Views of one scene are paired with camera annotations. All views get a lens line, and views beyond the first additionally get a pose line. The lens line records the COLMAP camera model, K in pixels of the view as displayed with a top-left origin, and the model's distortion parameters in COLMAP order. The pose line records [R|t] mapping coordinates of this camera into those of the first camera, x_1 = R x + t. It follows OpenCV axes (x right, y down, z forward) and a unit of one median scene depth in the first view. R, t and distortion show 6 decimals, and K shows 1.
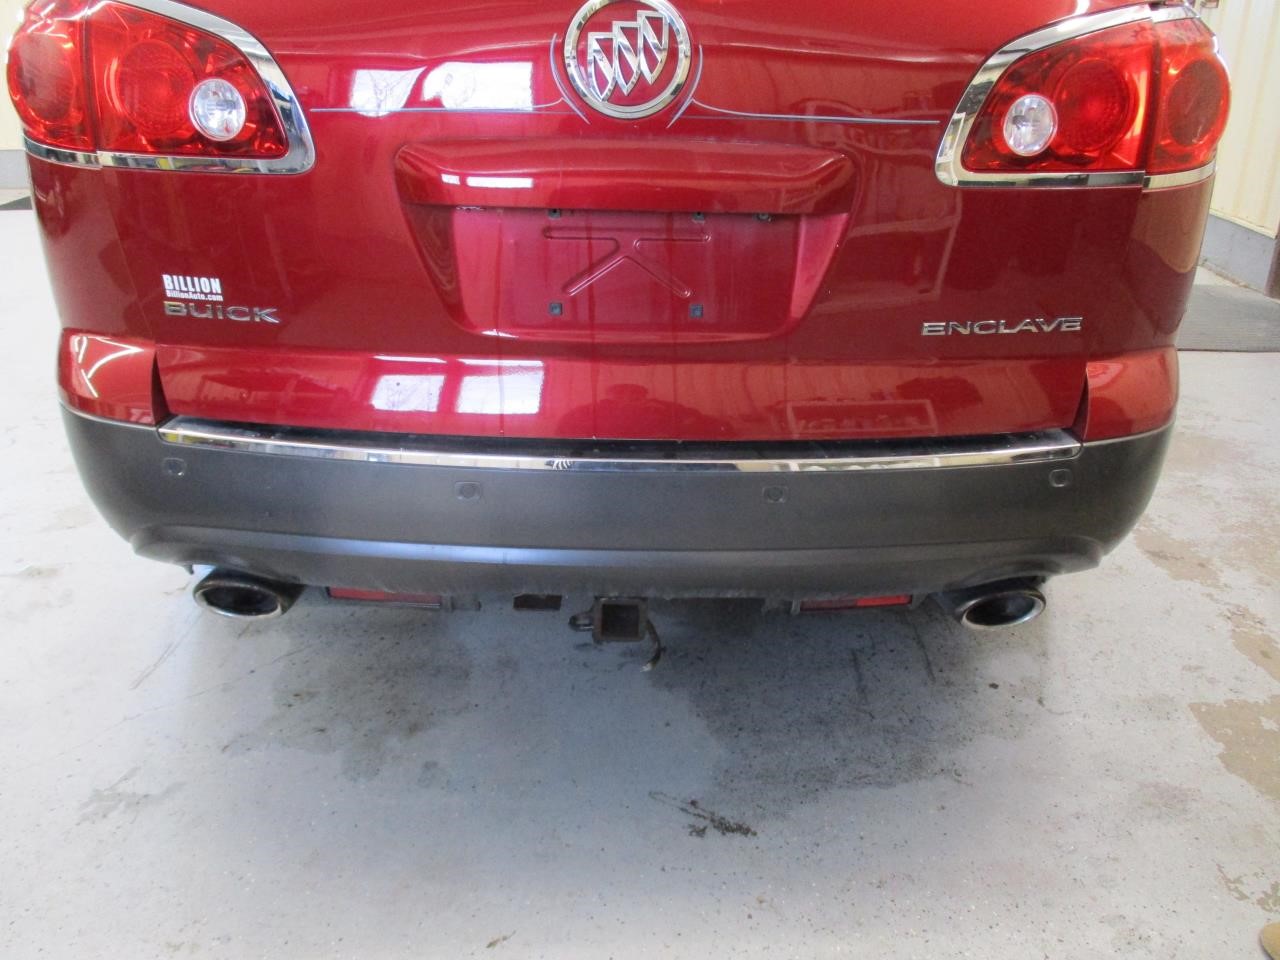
lens RADIAL K [[1030.8, 0, 690.0], [0, 1030.8, 483.4], [0, 0, 1]] dist [-0.019482, -0.011139]
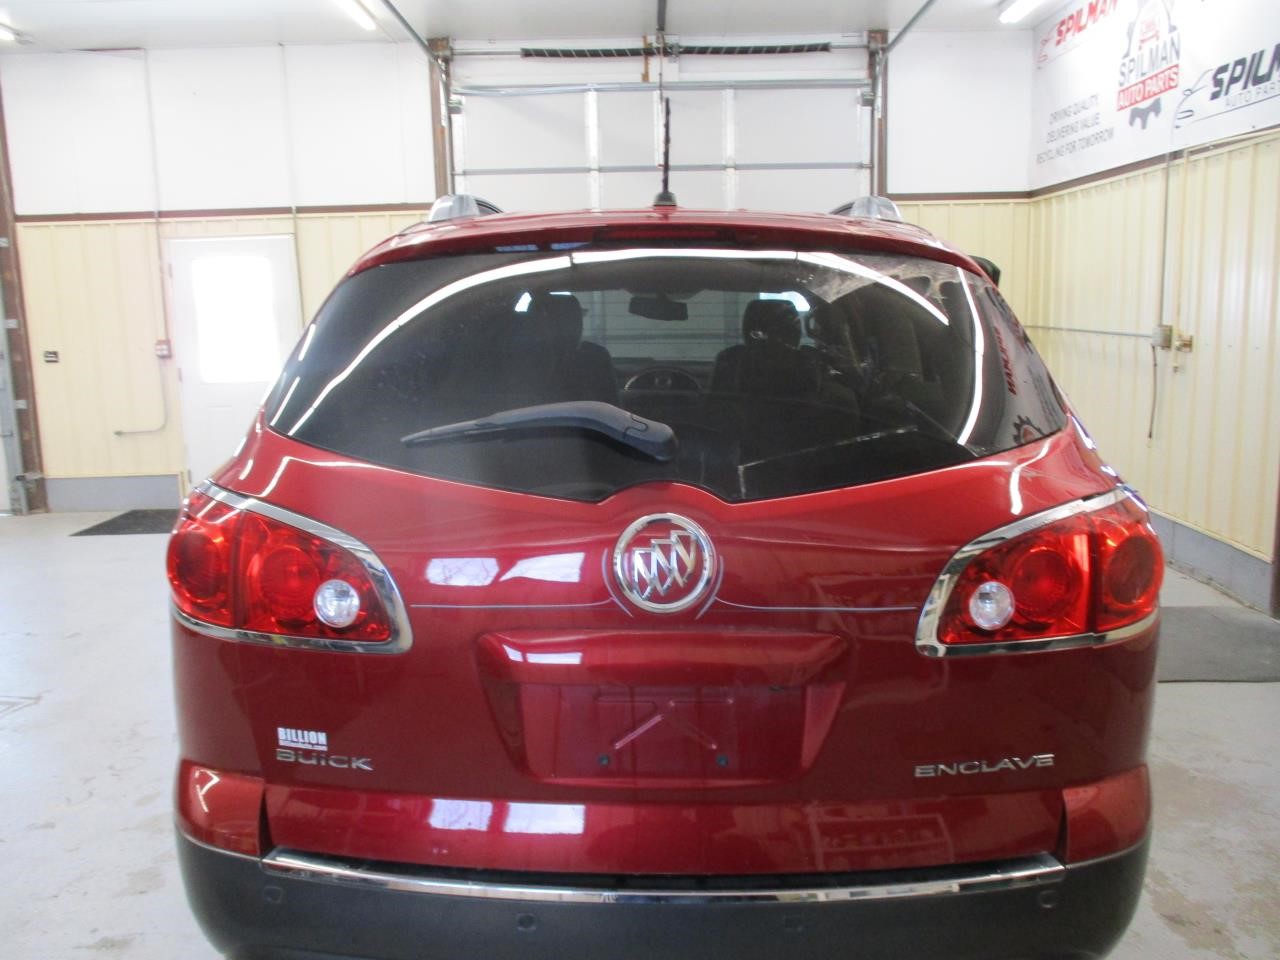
lens RADIAL K [[1030.8, 0, 690.0], [0, 1030.8, 483.4], [0, 0, 1]] dist [-0.019482, -0.011139]
pose [[0.999375, -0.018175, -0.030314, 0.010642], [0.009660, 0.965461, -0.260369, -0.162409], [0.033999, 0.259914, 0.965033, -0.222925]]
